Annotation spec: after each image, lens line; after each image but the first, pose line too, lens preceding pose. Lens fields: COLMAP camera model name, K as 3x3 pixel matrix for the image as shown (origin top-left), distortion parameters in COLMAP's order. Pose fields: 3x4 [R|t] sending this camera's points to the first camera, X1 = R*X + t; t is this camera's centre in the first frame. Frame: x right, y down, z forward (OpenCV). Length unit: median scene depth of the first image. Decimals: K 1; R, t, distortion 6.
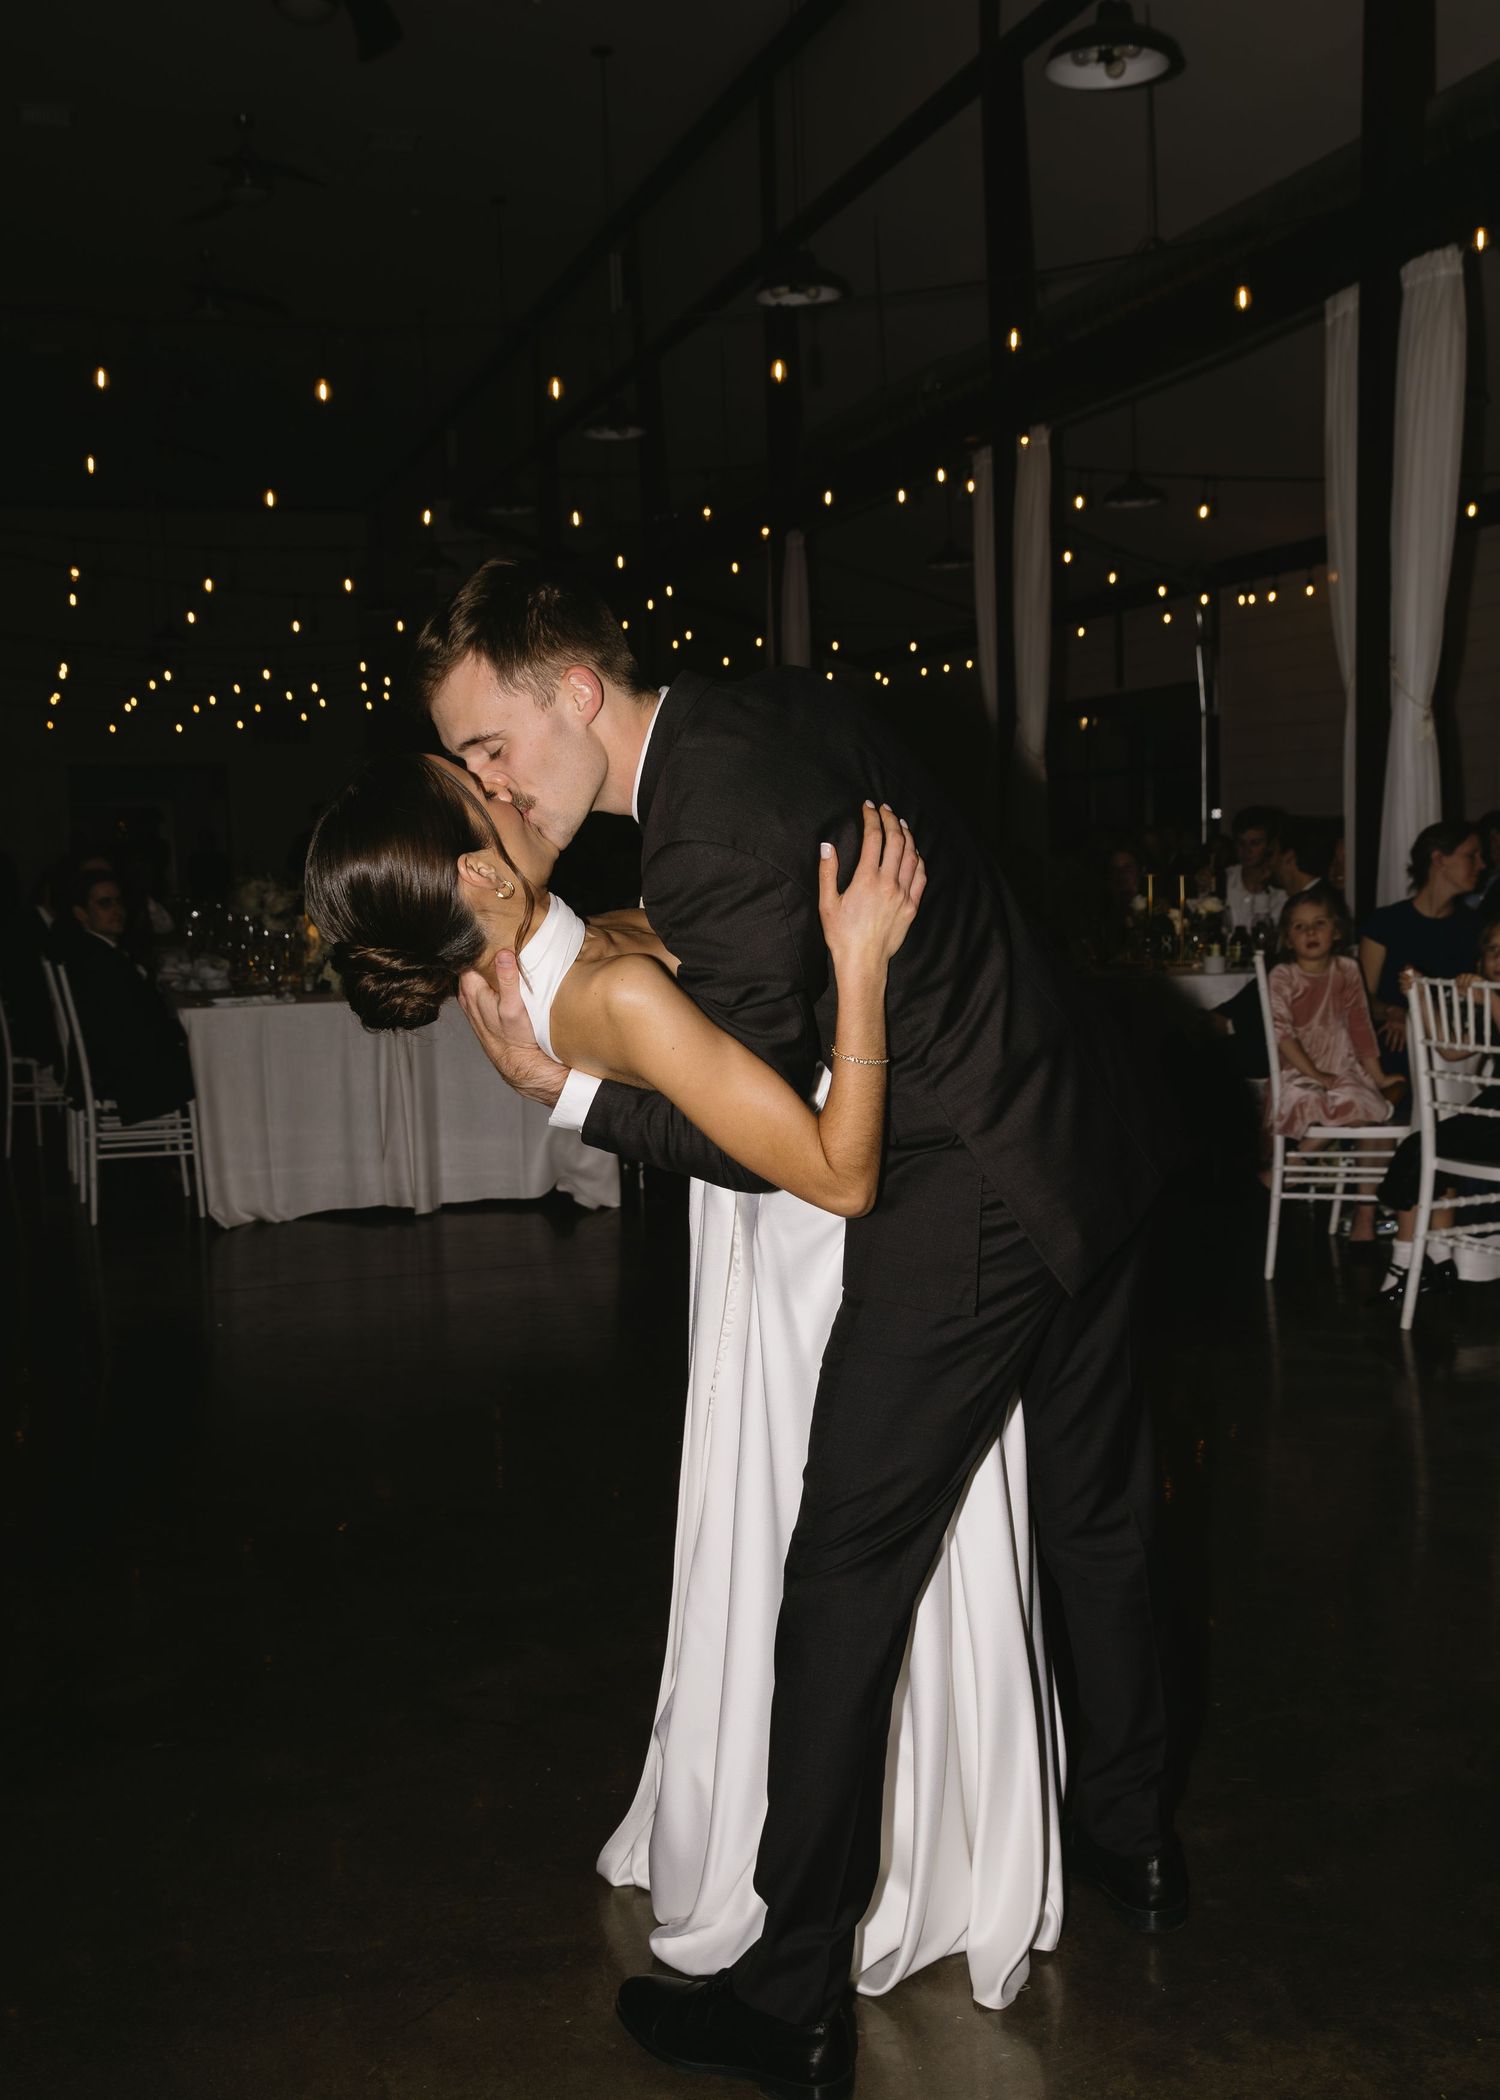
lens RADIAL K [[2392.7, 0, 720.2], [0, 2392.7, 1152.4], [0, 0, 1]] dist [0.019370, 0.000000]
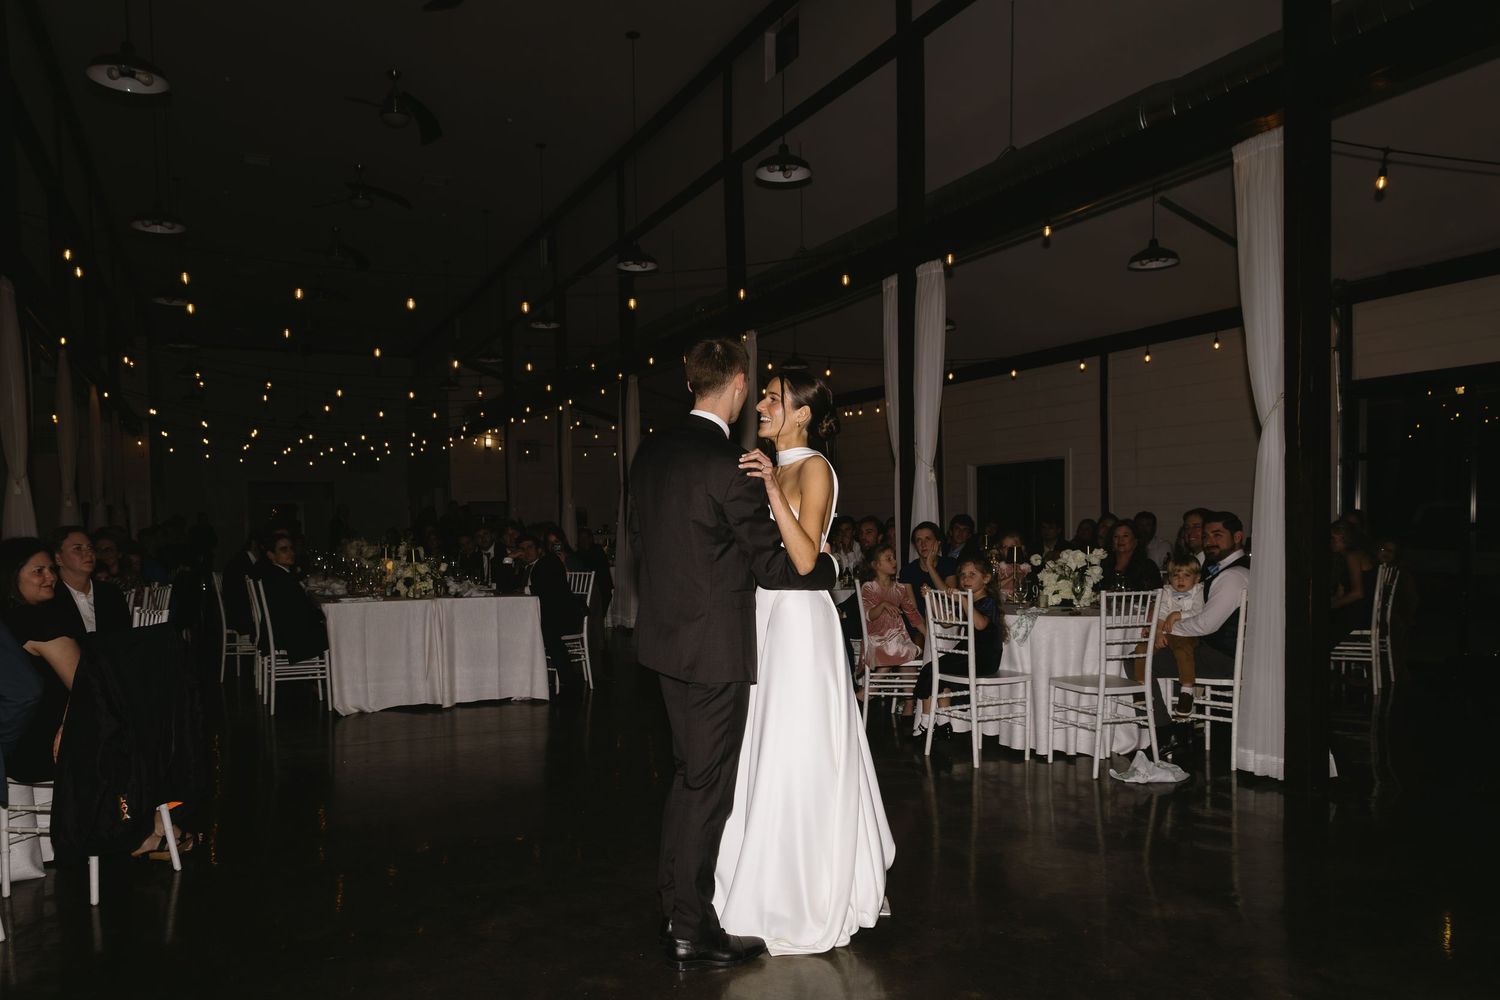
lens RADIAL K [[1246.4, 0, 759.4], [0, 1246.4, 579.1], [0, 0, 1]] dist [0.028581, -0.019978]
pose [[0.989416, 0.007881, 0.144891, -0.018402], [0.005177, 0.995971, -0.089524, 0.013738], [-0.145013, 0.089326, 0.985389, -0.067108]]
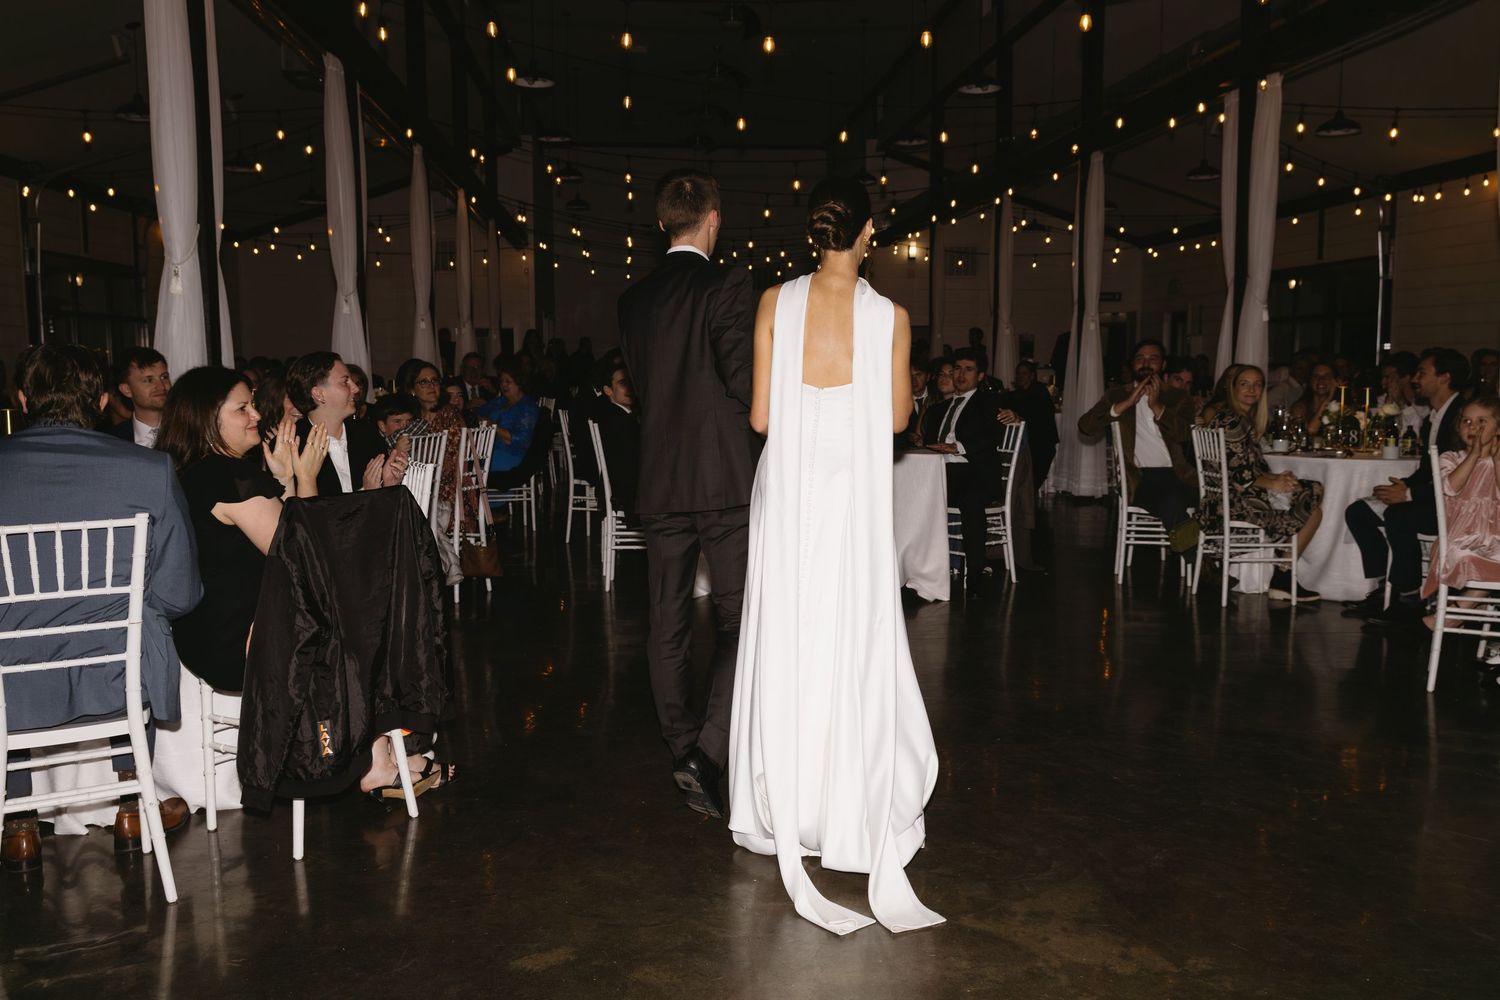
lens RADIAL K [[1359.6, 0, 756.3], [0, 1359.6, 504.8], [0, 0, 1]] dist [0.007392, 0.010299]
pose [[0.976826, 0.048870, -0.208383, 0.013642], [-0.053291, 0.998456, -0.015653, -0.016631], [0.207296, 0.026395, 0.977922, 0.155729]]
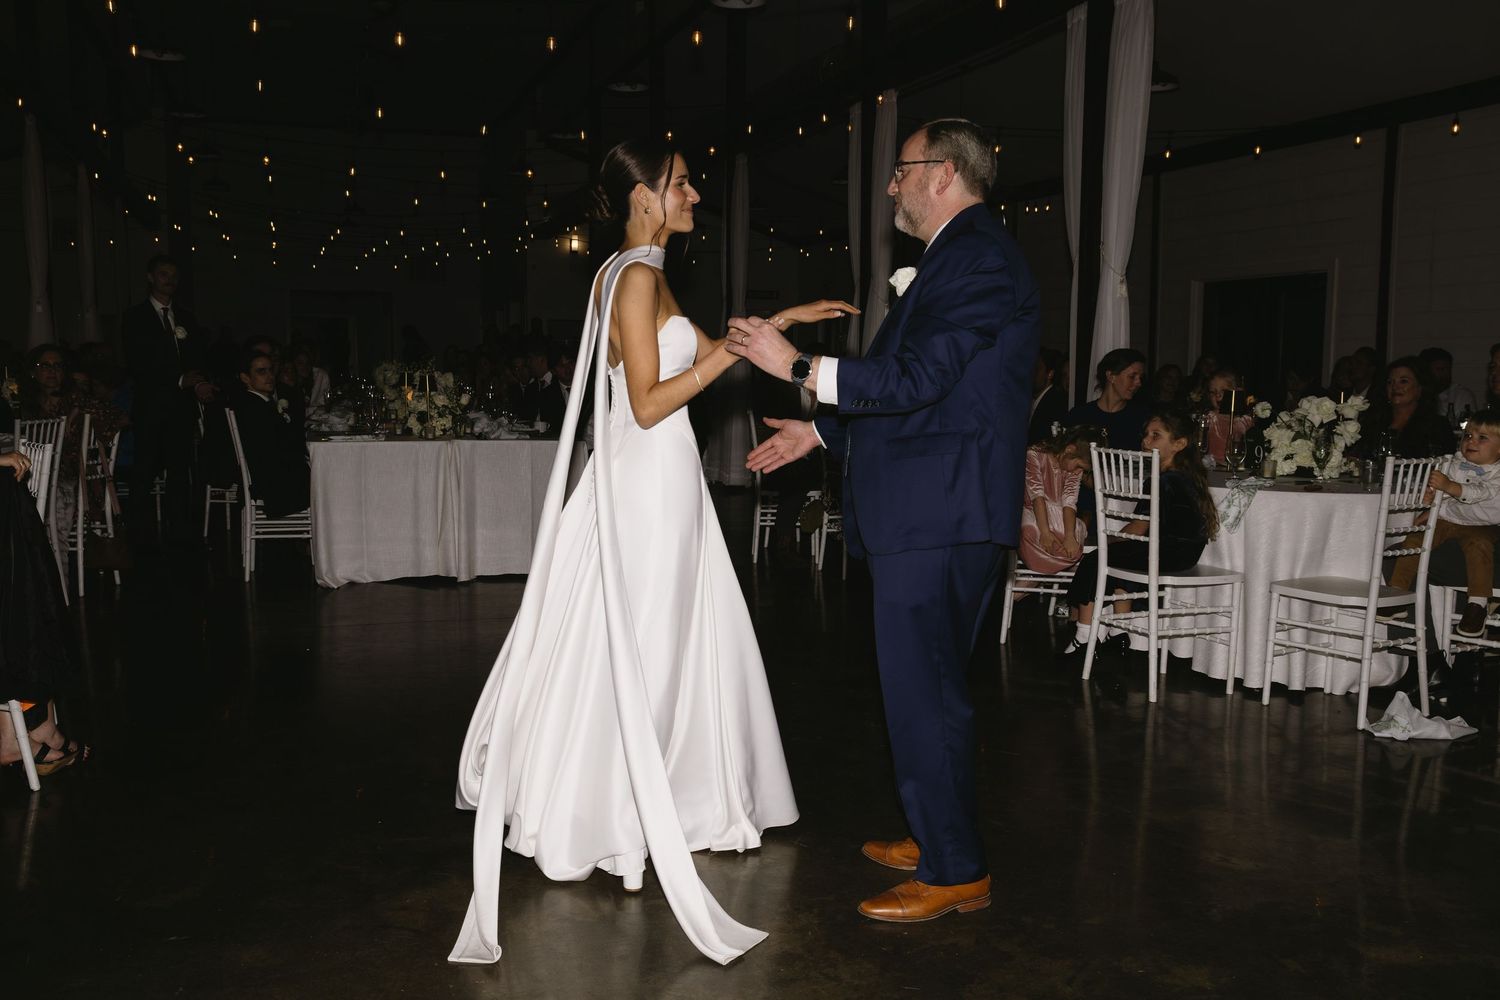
lens RADIAL K [[1470.3, 0, 767.9], [0, 1470.3, 515.6], [0, 0, 1]] dist [0.017636, 0.000000]
pose [[0.999331, 0.035965, 0.006689, 0.062113], [-0.035769, 0.998983, -0.027444, 0.002455], [-0.007669, 0.027186, 0.999601, 0.057094]]
